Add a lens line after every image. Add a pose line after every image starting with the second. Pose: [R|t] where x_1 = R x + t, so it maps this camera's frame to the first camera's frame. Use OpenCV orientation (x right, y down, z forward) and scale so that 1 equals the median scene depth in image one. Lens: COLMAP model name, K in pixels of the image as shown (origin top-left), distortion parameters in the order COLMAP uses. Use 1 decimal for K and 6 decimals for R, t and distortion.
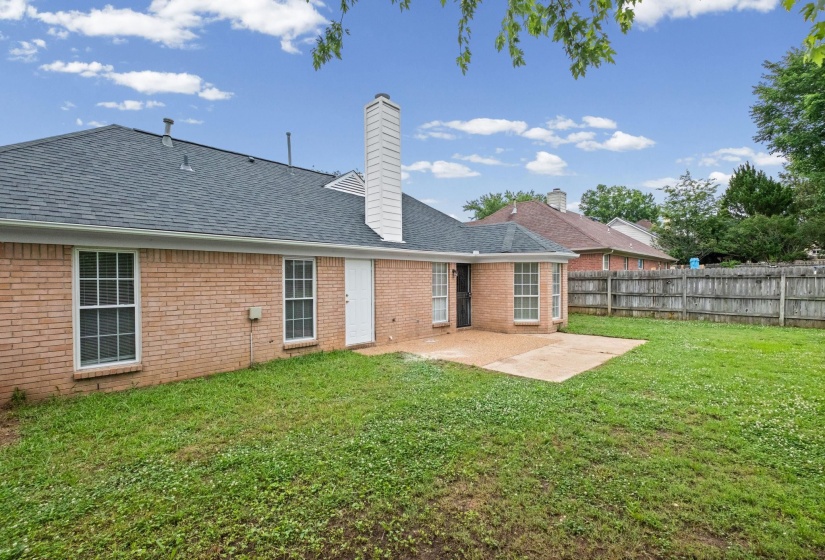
lens RADIAL K [[365.8, 0, 411.9], [0, 365.8, 282.8], [0, 0, 1]] dist [0.000102, -0.000873]
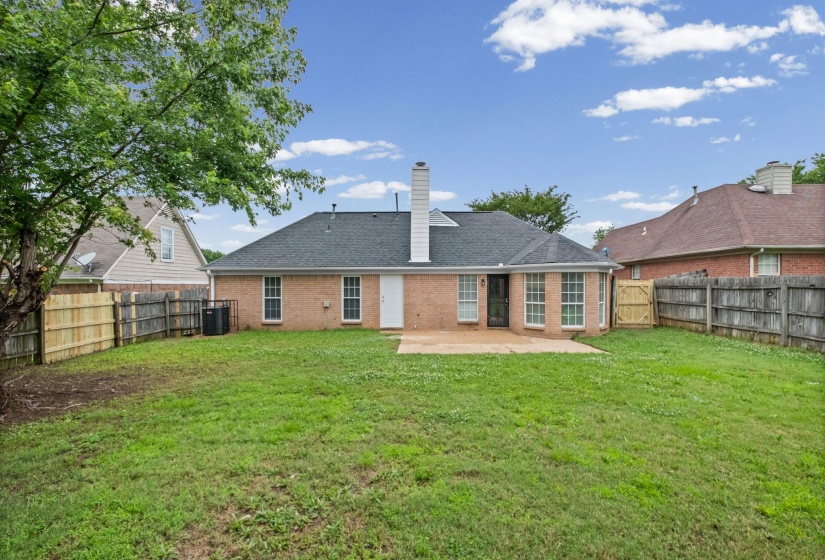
lens RADIAL K [[365.8, 0, 411.9], [0, 365.8, 282.8], [0, 0, 1]] dist [0.000102, -0.000873]
pose [[0.694282, 0.001688, -0.719701, 0.857611], [-0.006794, 0.999968, -0.004208, -0.018648], [0.719671, 0.007811, 0.694271, -0.042079]]
